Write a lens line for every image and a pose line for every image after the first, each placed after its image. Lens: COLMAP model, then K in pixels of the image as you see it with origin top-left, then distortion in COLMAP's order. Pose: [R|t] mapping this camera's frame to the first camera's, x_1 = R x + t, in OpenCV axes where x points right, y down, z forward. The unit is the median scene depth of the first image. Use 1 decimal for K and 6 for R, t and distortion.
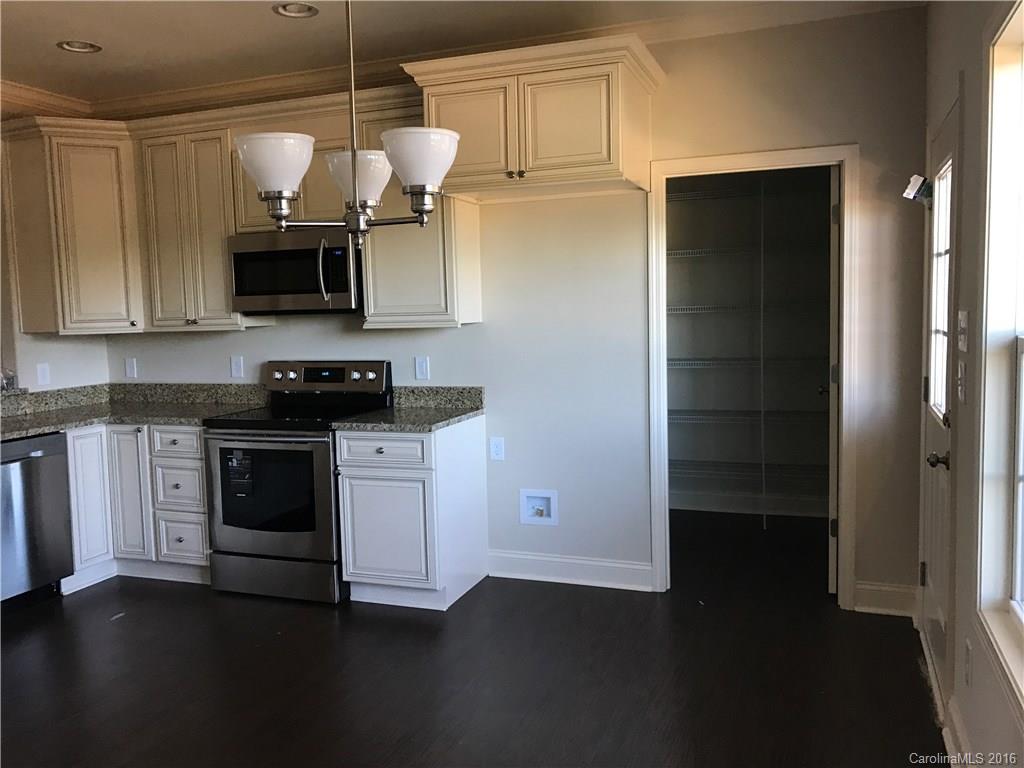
lens RADIAL K [[839.5, 0, 512.0], [0, 839.5, 384.0], [0, 0, 1]] dist [0.089750, -0.002182]
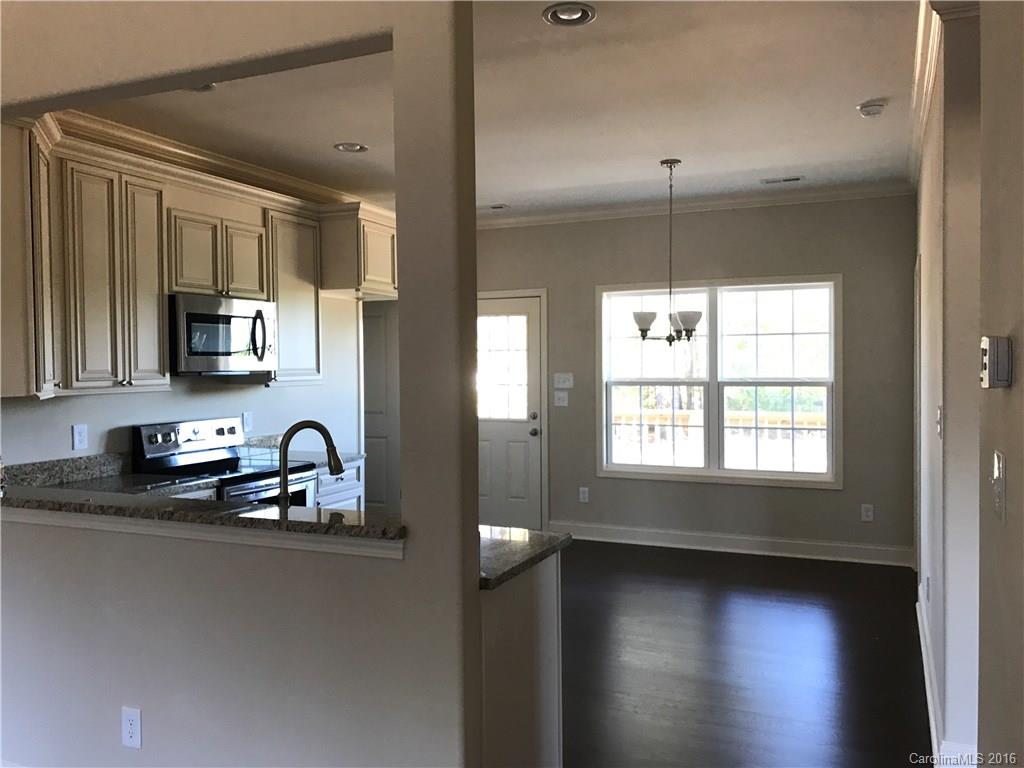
lens RADIAL K [[839.5, 0, 512.0], [0, 839.5, 384.0], [0, 0, 1]] dist [0.089750, -0.002182]
pose [[0.058871, 0.001492, 0.998264, -1.160507], [0.091930, 0.995742, -0.006909, -0.027172], [-0.994024, 0.092177, 0.058483, 0.521707]]
